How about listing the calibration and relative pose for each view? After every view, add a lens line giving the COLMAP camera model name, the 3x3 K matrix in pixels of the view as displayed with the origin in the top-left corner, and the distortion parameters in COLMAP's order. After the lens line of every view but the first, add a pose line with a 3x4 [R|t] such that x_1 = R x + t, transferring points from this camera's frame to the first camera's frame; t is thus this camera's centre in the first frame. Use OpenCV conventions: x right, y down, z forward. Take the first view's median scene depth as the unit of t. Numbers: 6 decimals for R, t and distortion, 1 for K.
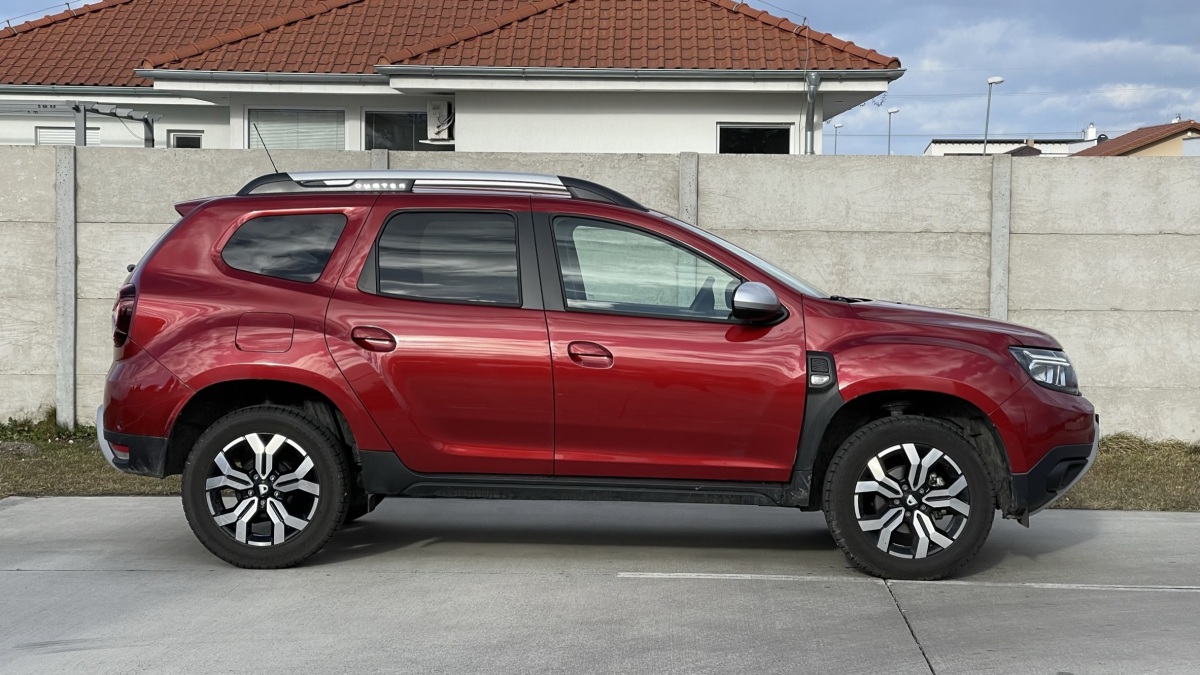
lens RADIAL K [[2248.2, 0, 565.4], [0, 2248.2, 336.4], [0, 0, 1]] dist [0.222776, 0.180809]
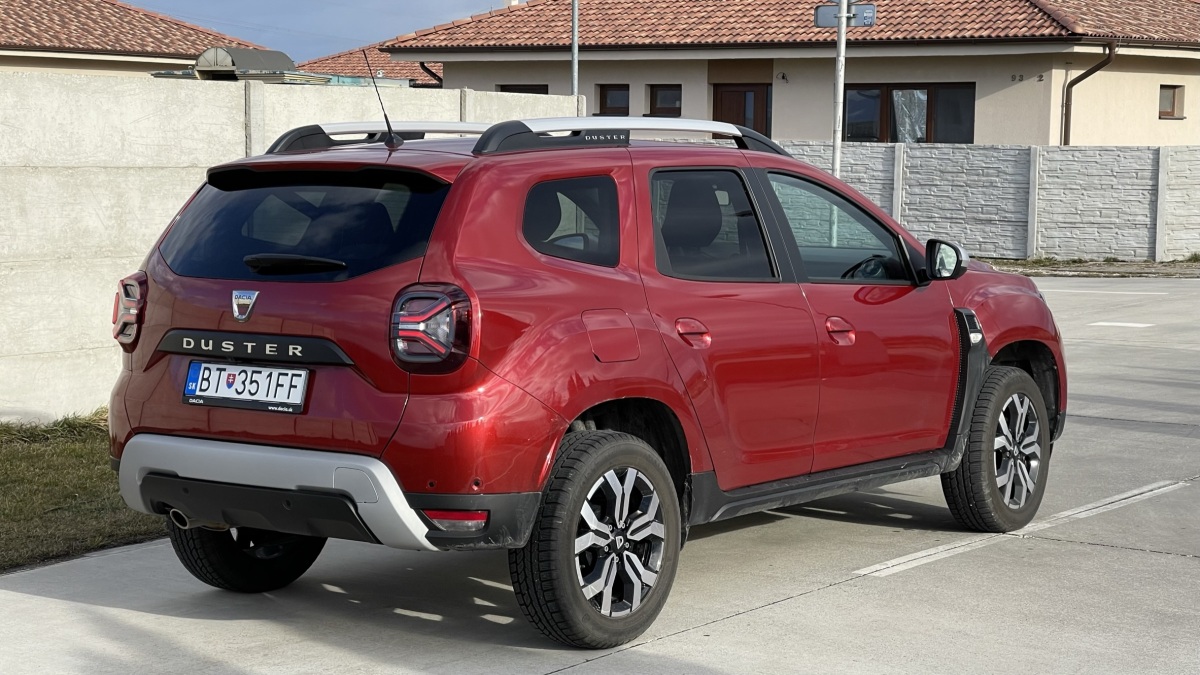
lens RADIAL K [[2248.2, 0, 565.4], [0, 2248.2, 336.4], [0, 0, 1]] dist [0.222776, 0.180809]
pose [[0.559636, -0.081229, 0.824748, -0.489938], [0.042718, 0.996689, 0.069177, -0.034834], [-0.827637, -0.003482, 0.561254, 0.379726]]
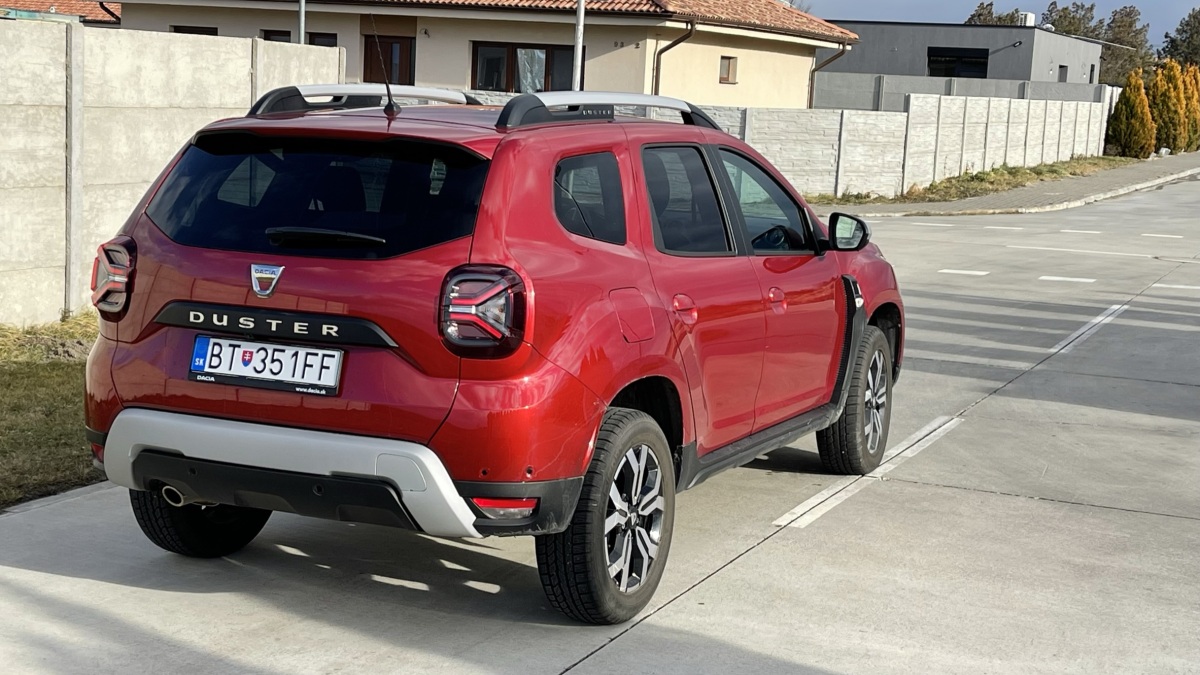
lens RADIAL K [[1796.0, 0, 600.0], [0, 1796.0, 337.5], [0, 0, 1]] dist [0.080930, -0.138732]
pose [[0.350550, -0.123856, 0.928318, -0.448005], [0.004596, 0.991432, 0.130541, -0.046902], [-0.936533, -0.041495, 0.348116, 0.514662]]
